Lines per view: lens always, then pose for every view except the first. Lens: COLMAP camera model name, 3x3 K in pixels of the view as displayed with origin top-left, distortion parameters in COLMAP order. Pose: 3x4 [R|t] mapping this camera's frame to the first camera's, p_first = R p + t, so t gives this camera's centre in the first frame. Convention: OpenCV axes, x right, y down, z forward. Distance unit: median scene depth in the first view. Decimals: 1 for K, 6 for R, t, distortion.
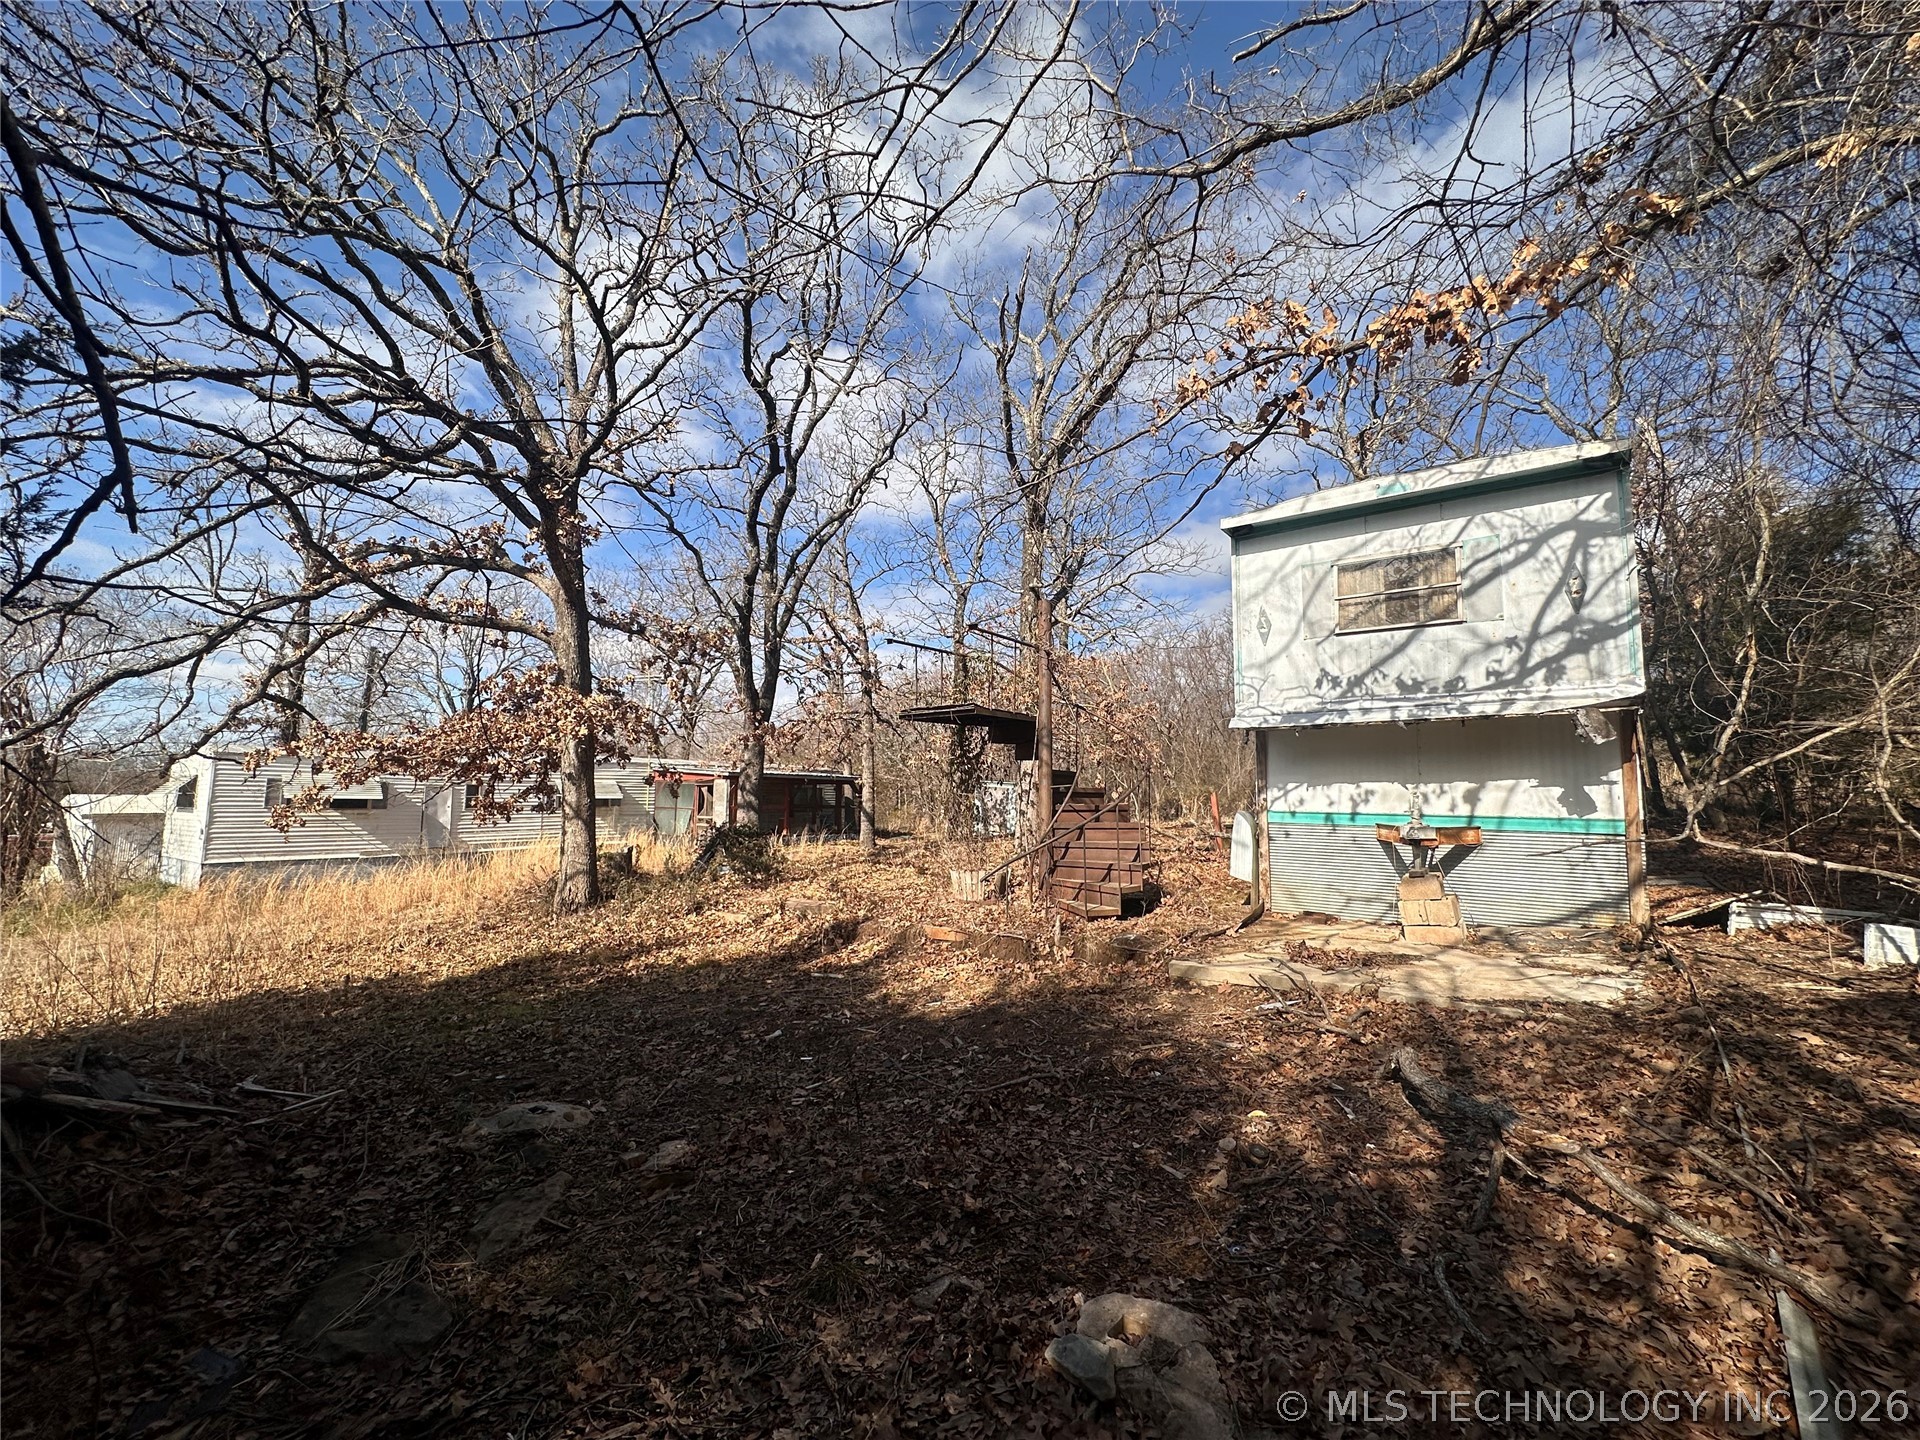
lens RADIAL K [[763.4, 0, 962.9], [0, 763.4, 718.6], [0, 0, 1]] dist [-0.001090, 0.000626]
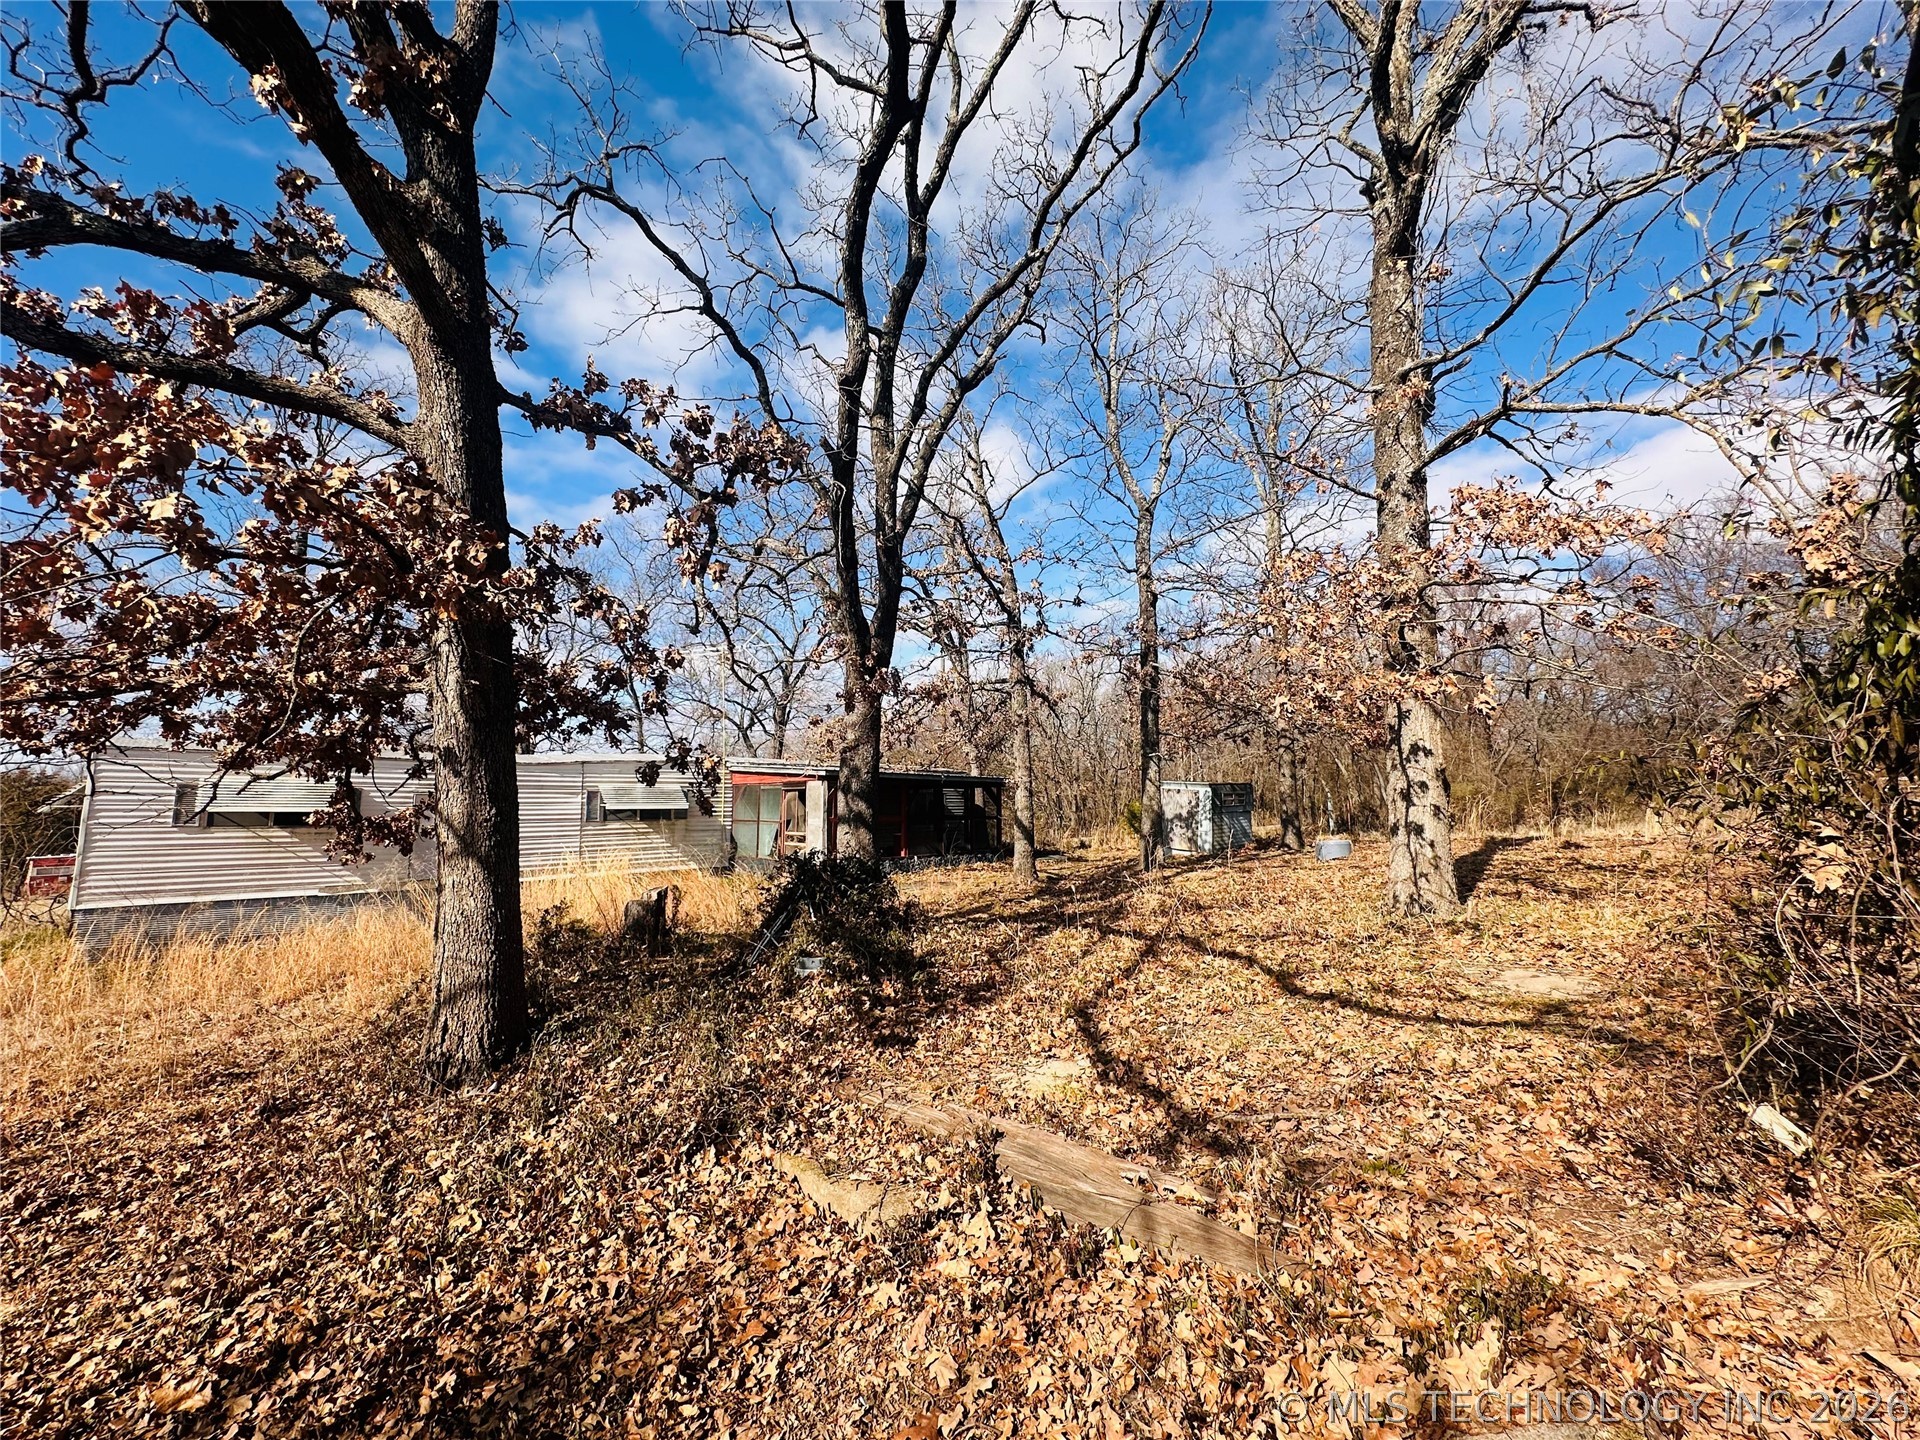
lens RADIAL K [[763.4, 0, 962.8], [0, 763.4, 721.1], [0, 0, 1]] dist [-0.001090, 0.000626]
pose [[0.991892, -0.023596, -0.124875, -0.129796], [0.022625, 0.999702, -0.009187, 0.048458], [0.125055, 0.006287, 0.992130, 0.446615]]
